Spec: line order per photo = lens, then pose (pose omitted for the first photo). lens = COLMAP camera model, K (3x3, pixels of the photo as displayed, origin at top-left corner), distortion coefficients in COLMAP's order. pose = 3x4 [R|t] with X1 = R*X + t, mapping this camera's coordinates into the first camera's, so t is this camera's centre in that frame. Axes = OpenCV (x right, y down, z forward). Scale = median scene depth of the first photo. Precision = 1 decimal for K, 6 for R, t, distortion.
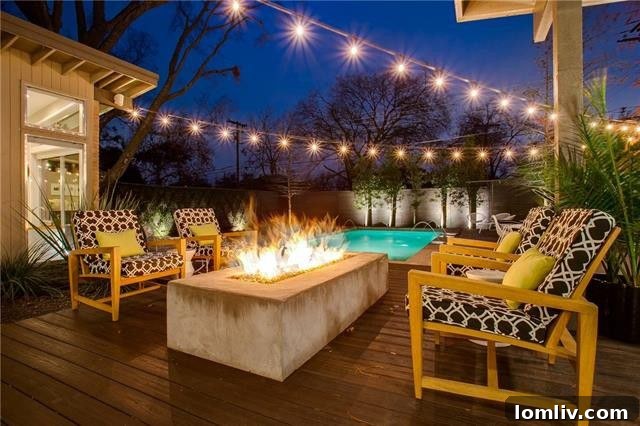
lens RADIAL K [[328.4, 0, 320.0], [0, 328.4, 213.0], [0, 0, 1]] dist [-0.002292, -0.000258]
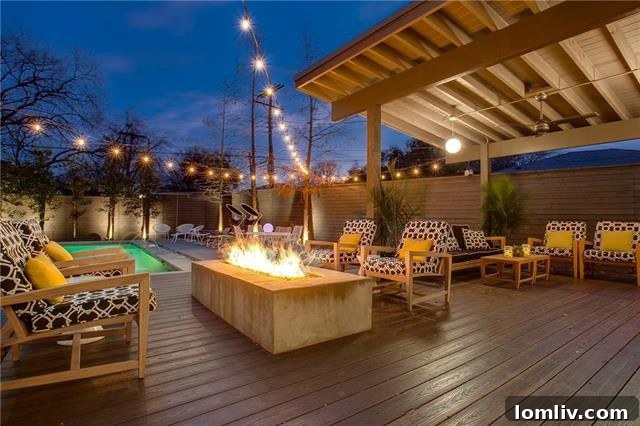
lens RADIAL K [[328.4, 0, 320.0], [0, 328.4, 213.0], [0, 0, 1]] dist [-0.002292, -0.000258]
pose [[0.462922, 0.021167, 0.886146, -1.069548], [0.007709, 0.999581, -0.027904, -0.006062], [-0.886366, 0.019749, 0.462564, 0.306729]]
